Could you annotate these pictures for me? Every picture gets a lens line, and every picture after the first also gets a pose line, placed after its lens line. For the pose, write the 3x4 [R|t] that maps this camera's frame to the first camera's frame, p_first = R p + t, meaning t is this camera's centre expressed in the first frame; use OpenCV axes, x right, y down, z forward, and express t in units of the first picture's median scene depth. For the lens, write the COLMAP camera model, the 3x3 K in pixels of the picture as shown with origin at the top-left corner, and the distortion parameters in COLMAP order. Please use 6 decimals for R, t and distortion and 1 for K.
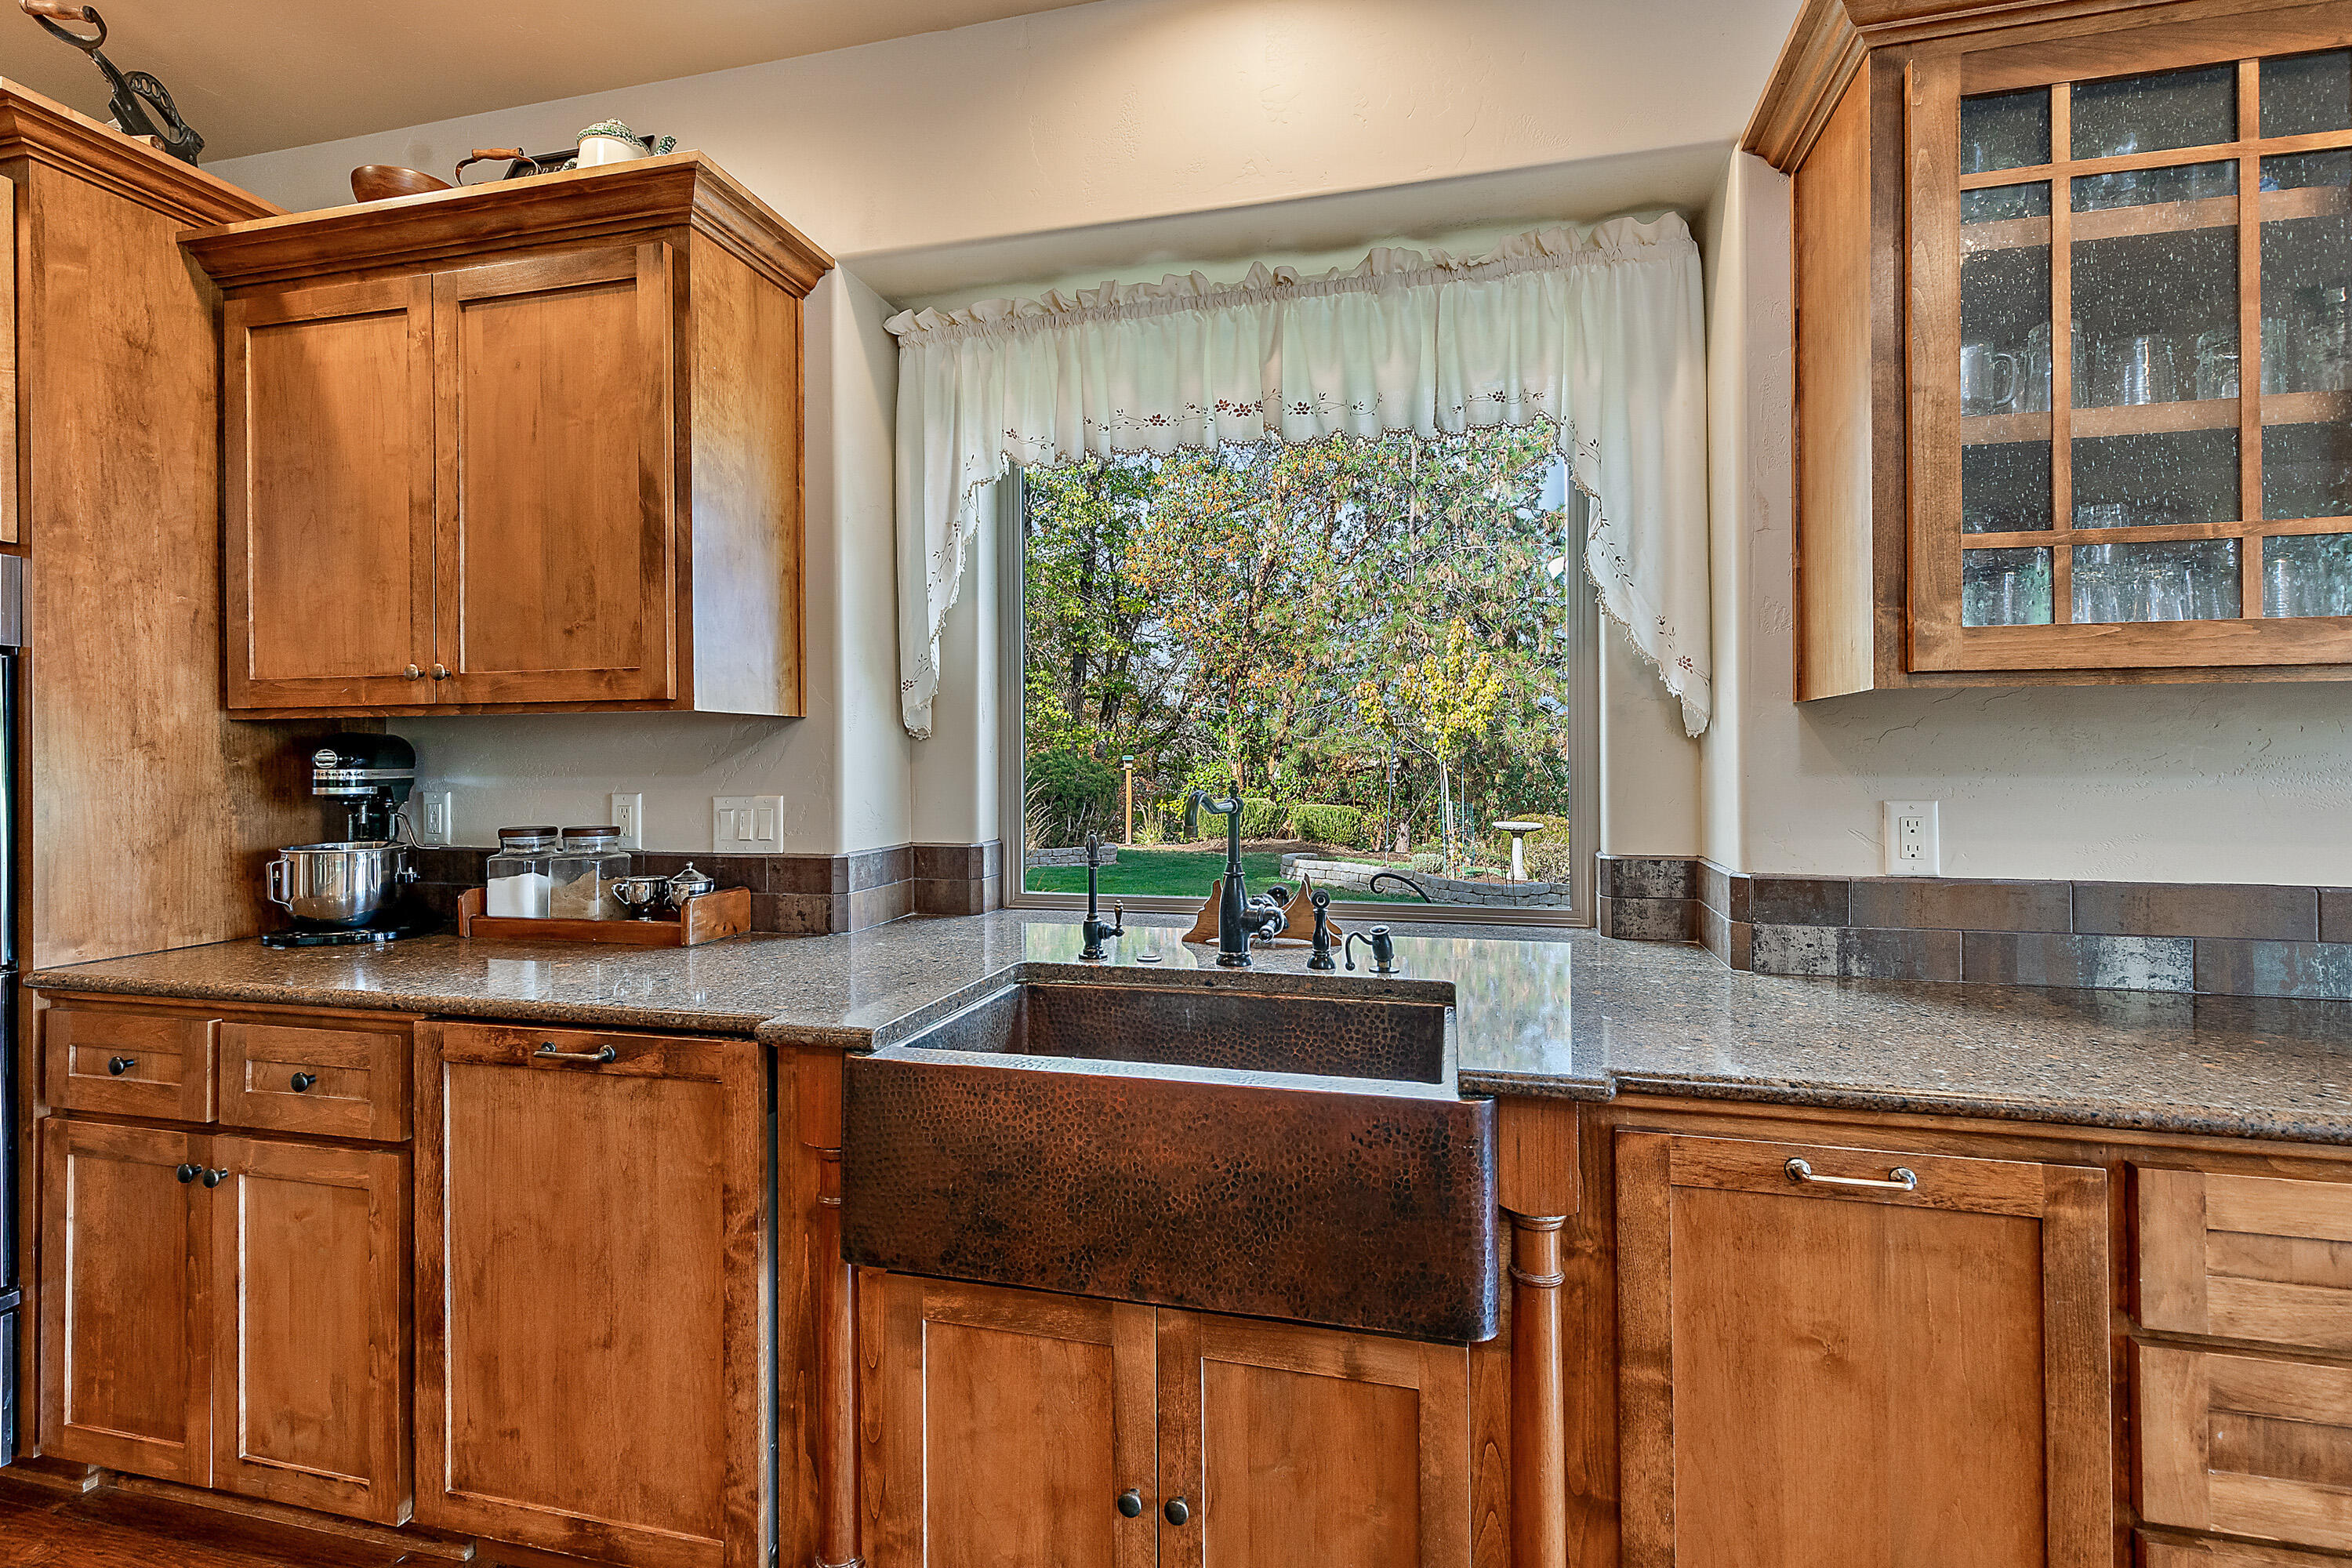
lens RADIAL K [[1088.6, 0, 1179.1], [0, 1088.6, 748.7], [0, 0, 1]] dist [0.003436, 0.000615]
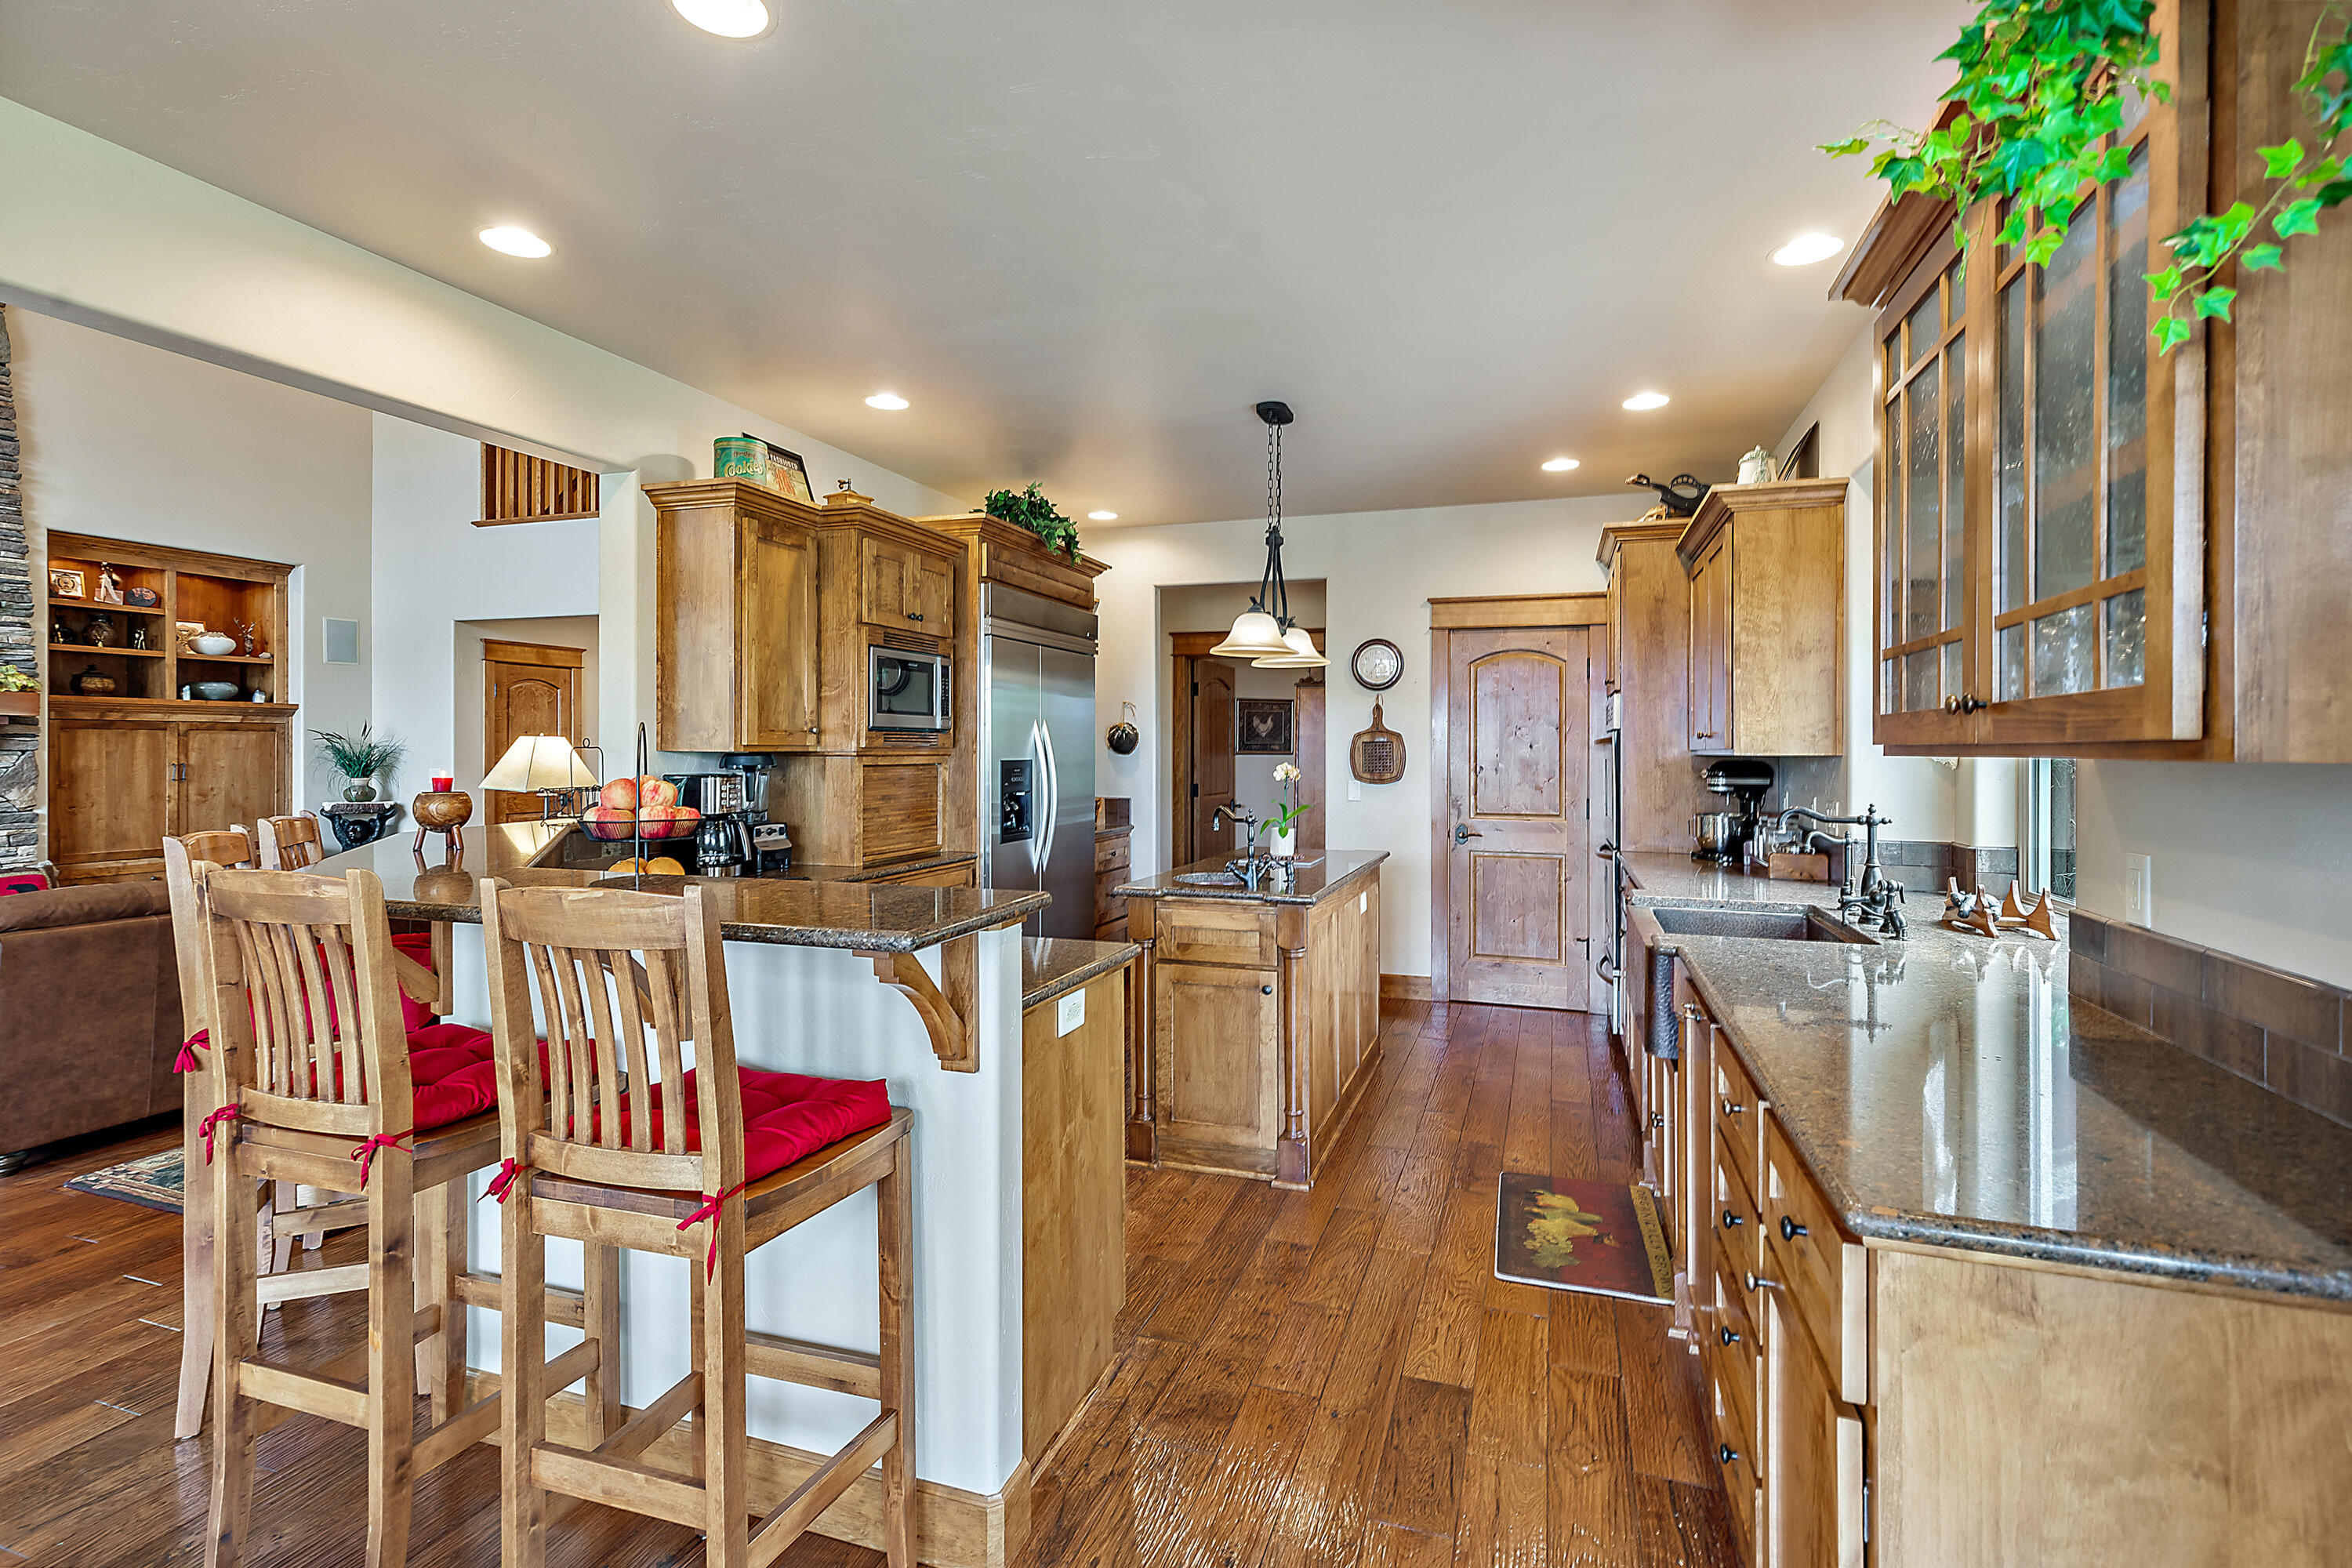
lens RADIAL K [[1099.1, 0, 1190.7], [0, 1099.1, 749.3], [0, 0, 1]] dist [0.003803, 0.000860]
pose [[-0.076442, 0.007243, -0.997048, 2.095936], [0.002118, 0.999973, 0.007101, -0.079063], [0.997072, -0.001569, -0.076455, 0.208818]]
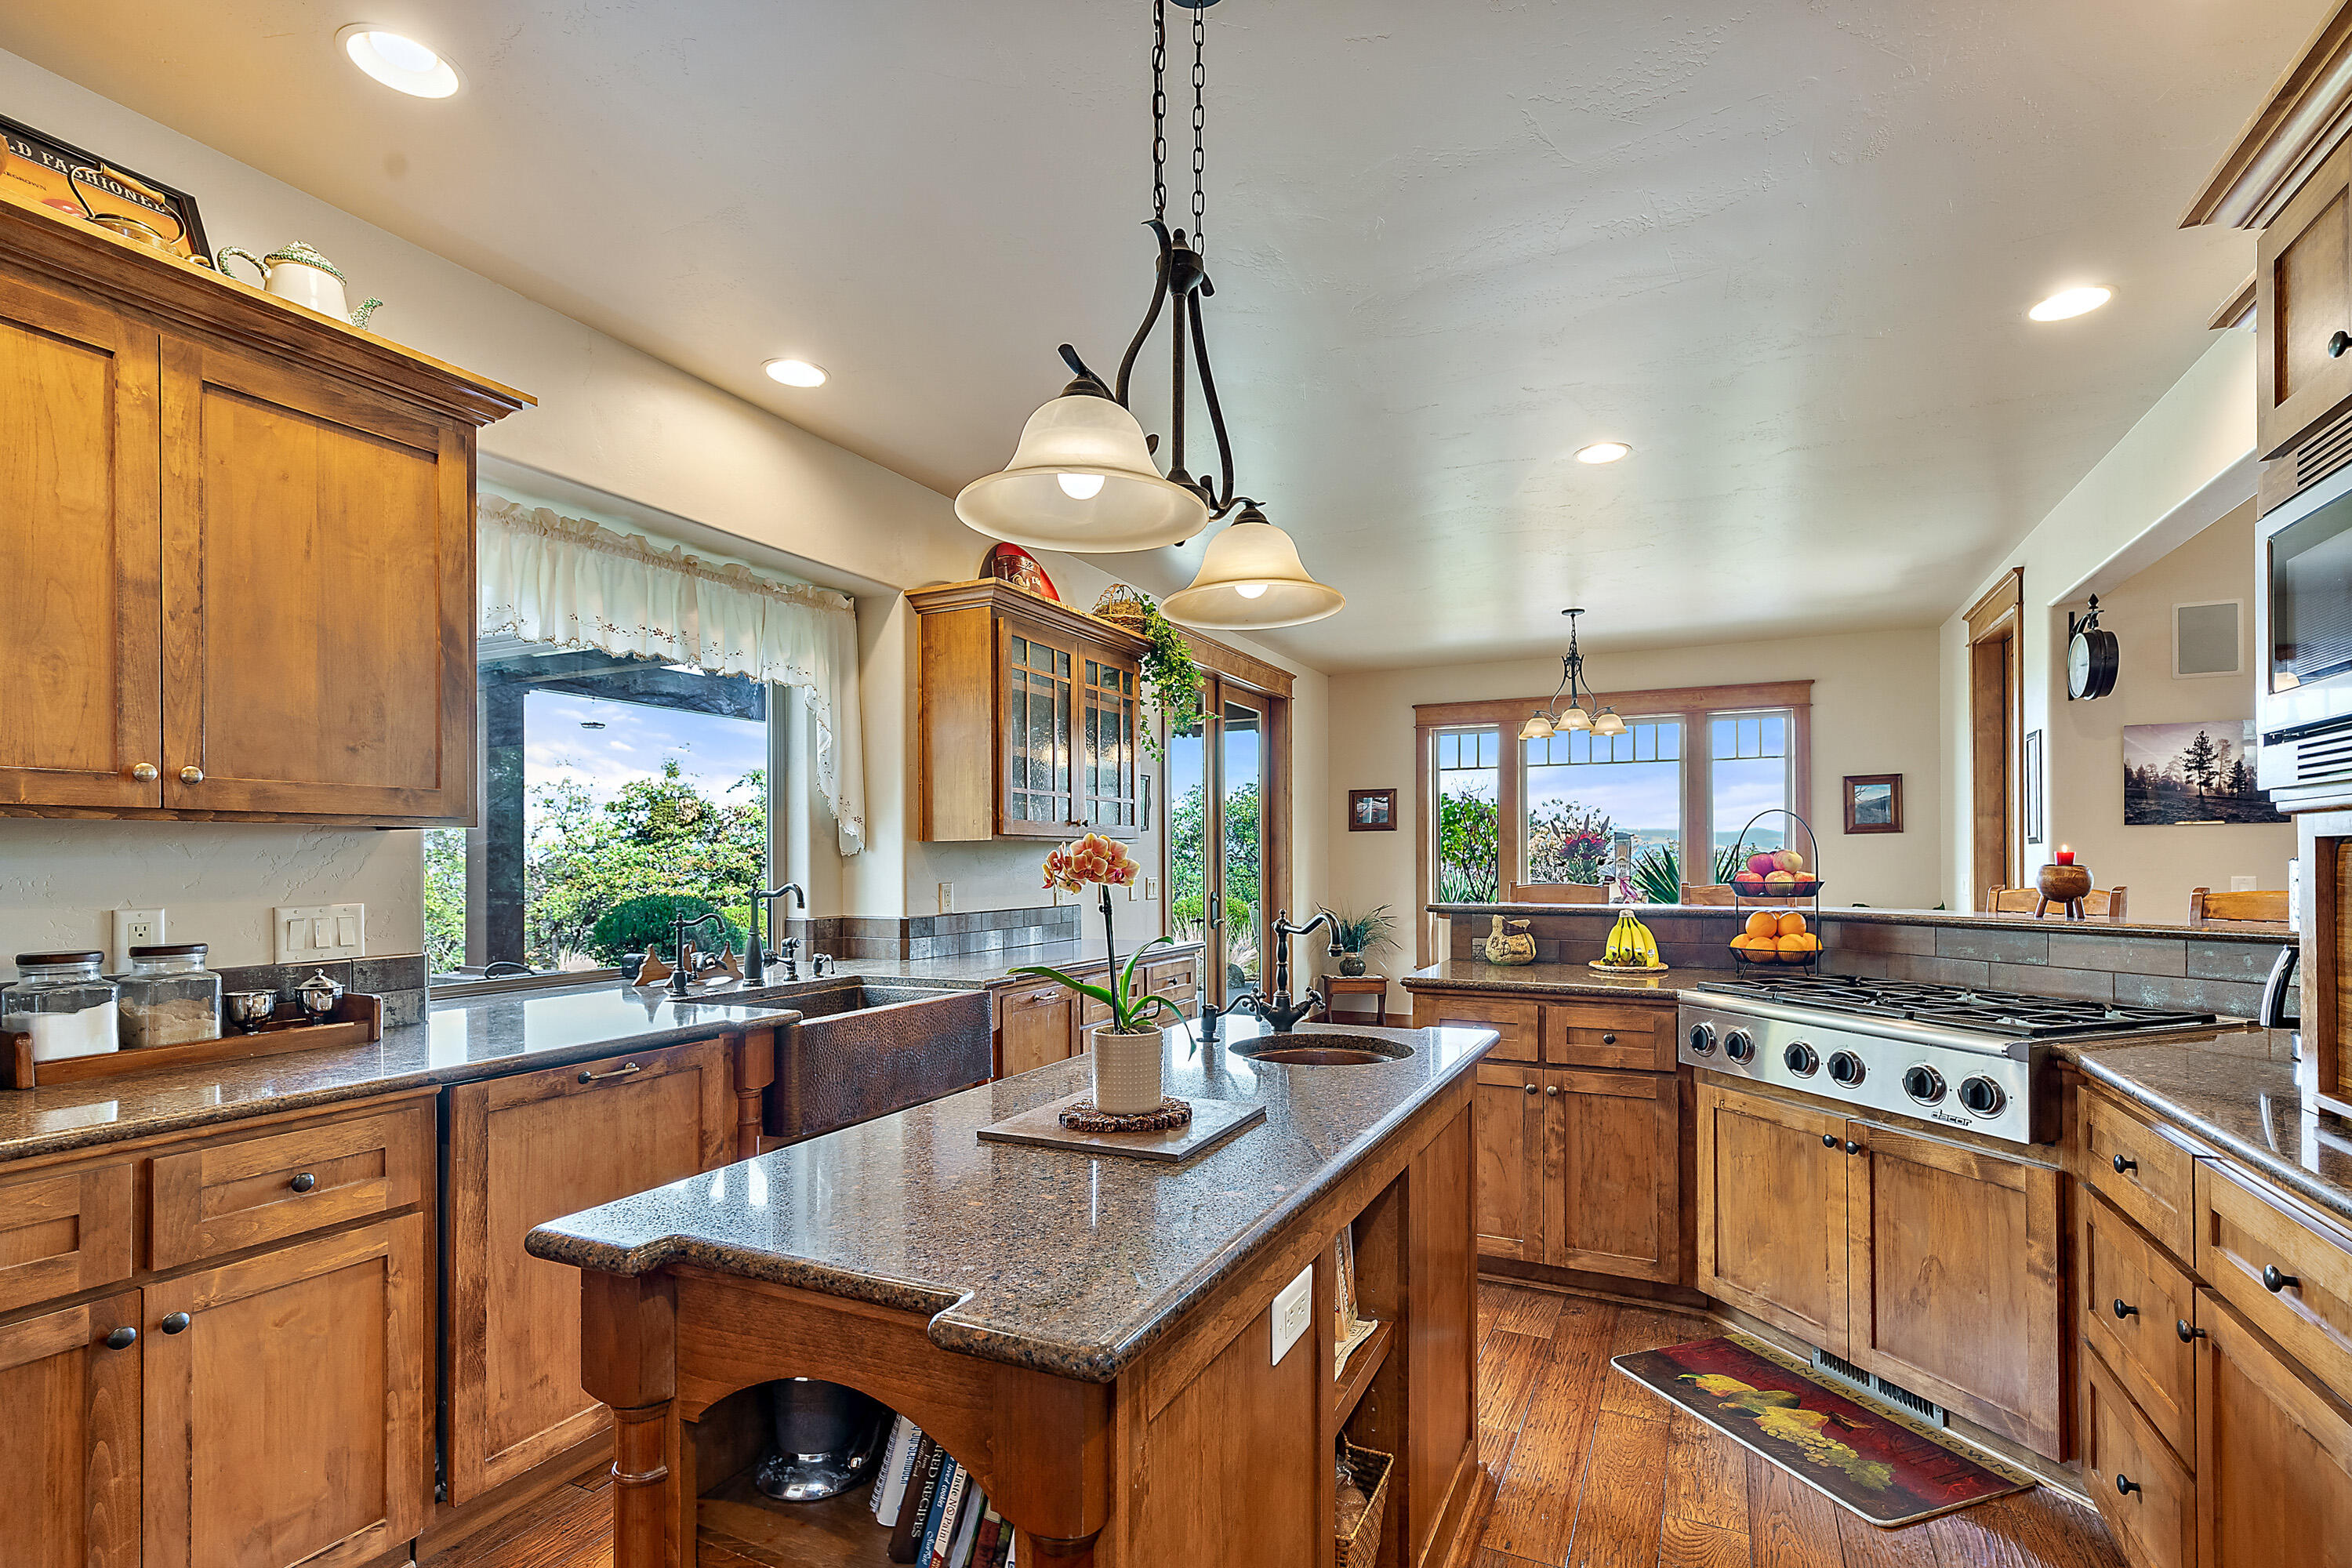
lens RADIAL K [[1092.8, 0, 1185.1], [0, 1092.8, 860.2], [0, 0, 1]] dist [0.003003, -0.000103]
pose [[0.200087, 0.003431, 0.979772, -1.616906], [-0.001169, 0.999994, -0.003263, 0.004741], [-0.979777, -0.000493, 0.200090, -0.018043]]
